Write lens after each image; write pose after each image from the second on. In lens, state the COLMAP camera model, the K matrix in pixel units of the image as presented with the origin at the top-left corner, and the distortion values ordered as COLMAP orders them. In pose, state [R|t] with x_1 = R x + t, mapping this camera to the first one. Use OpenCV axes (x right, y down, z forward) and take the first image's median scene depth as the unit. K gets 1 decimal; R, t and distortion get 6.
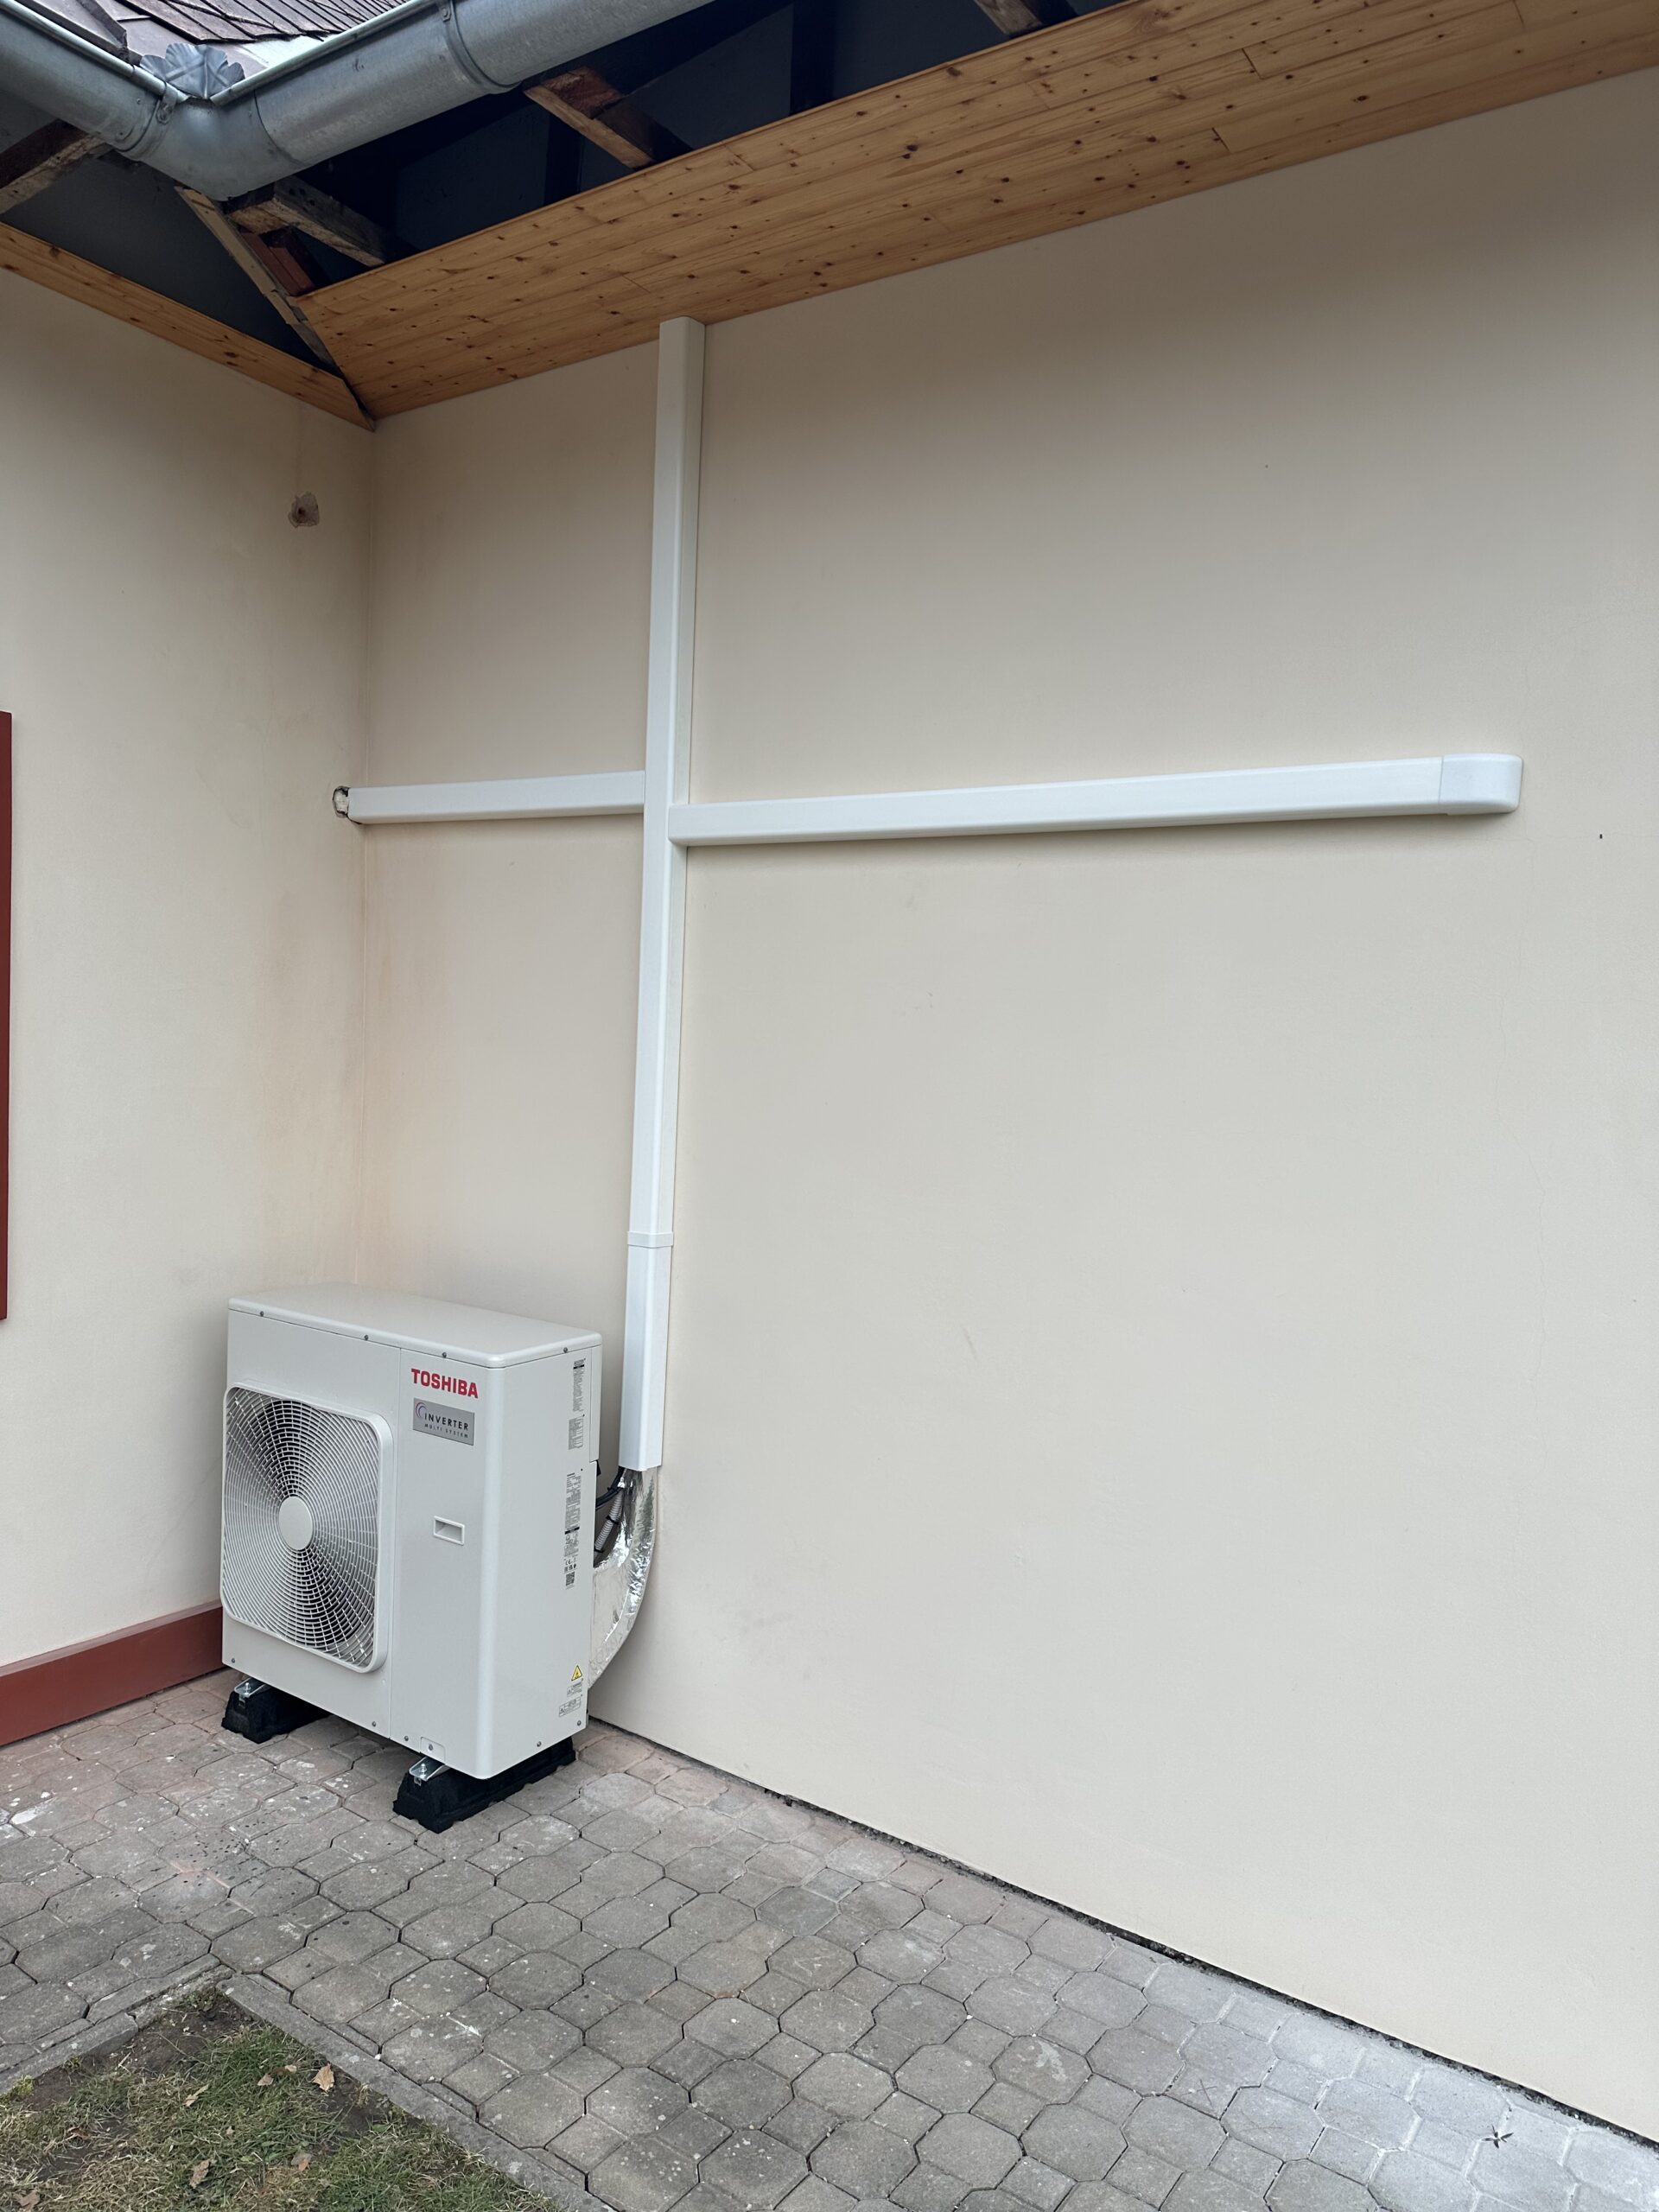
lens RADIAL K [[1548.4, 0, 836.4], [0, 1548.4, 1107.7], [0, 0, 1]] dist [0.003302, -0.012106]
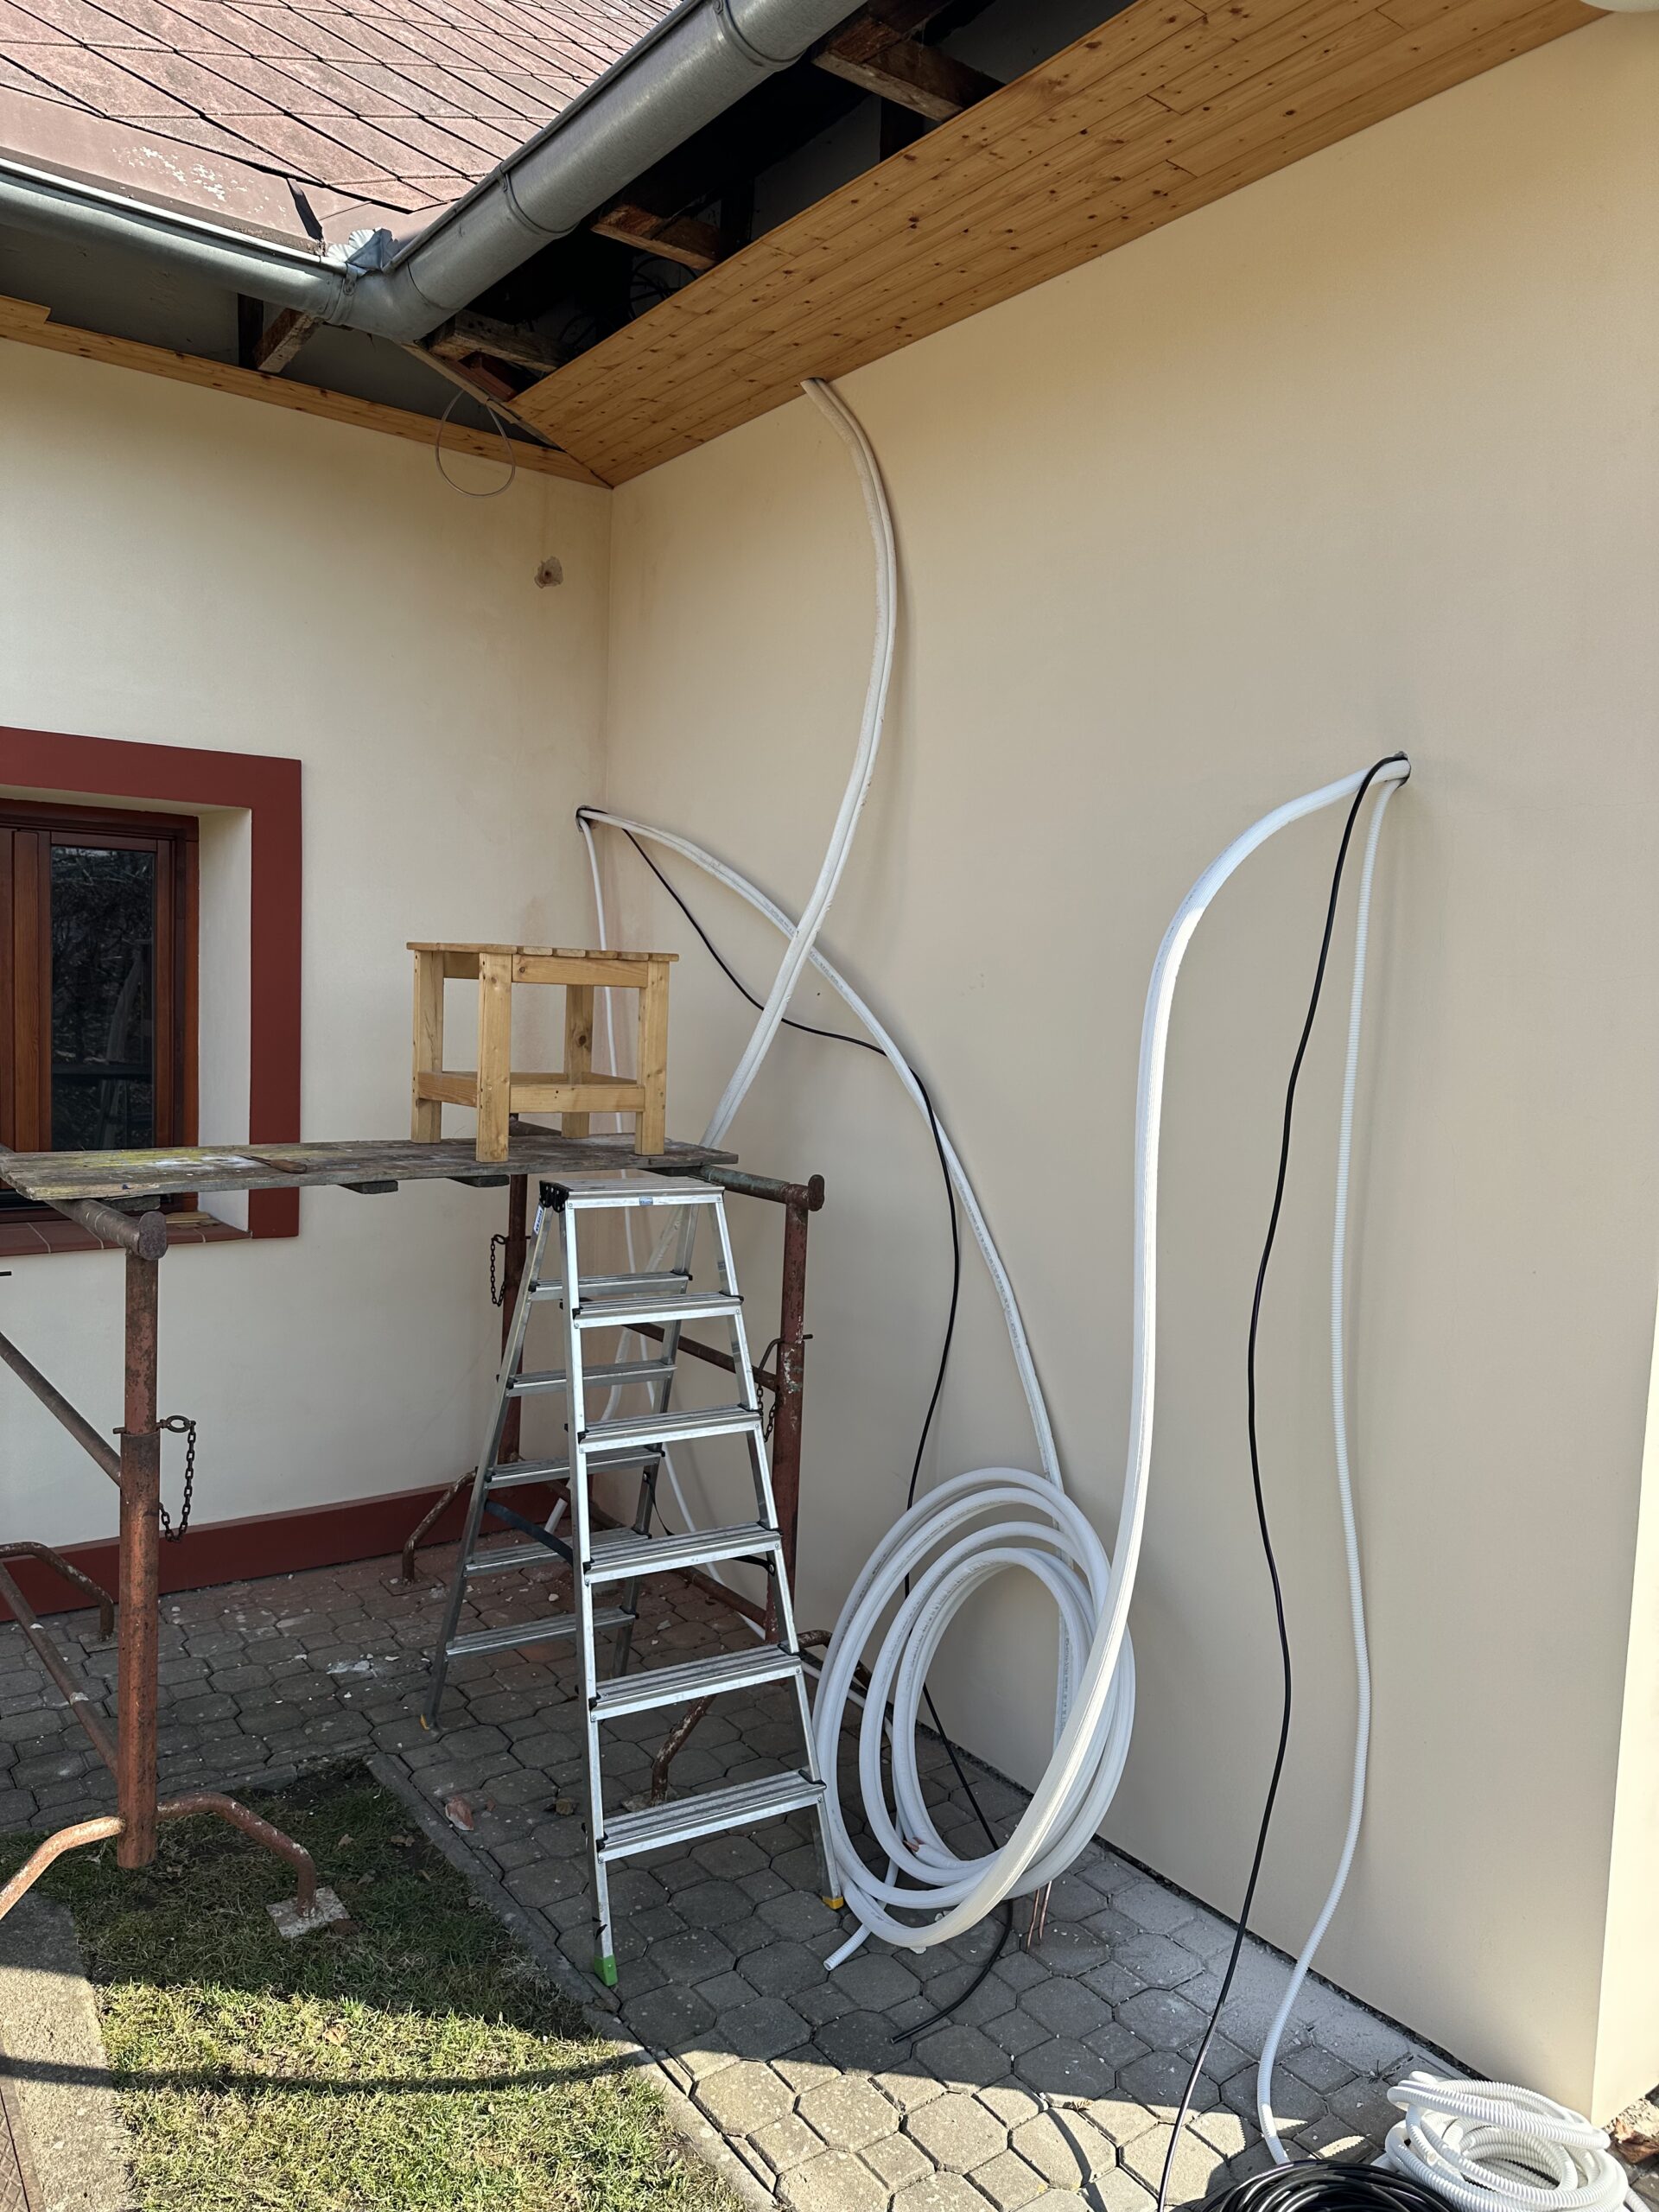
lens RADIAL K [[1548.4, 0, 823.1], [0, 1548.4, 1106.5], [0, 0, 1]] dist [0.003302, -0.012106]
pose [[0.947281, 0.018866, -0.319848, 0.326892], [-0.016648, 0.999815, 0.009669, 0.011402], [0.319971, -0.003835, 0.947419, -0.078755]]
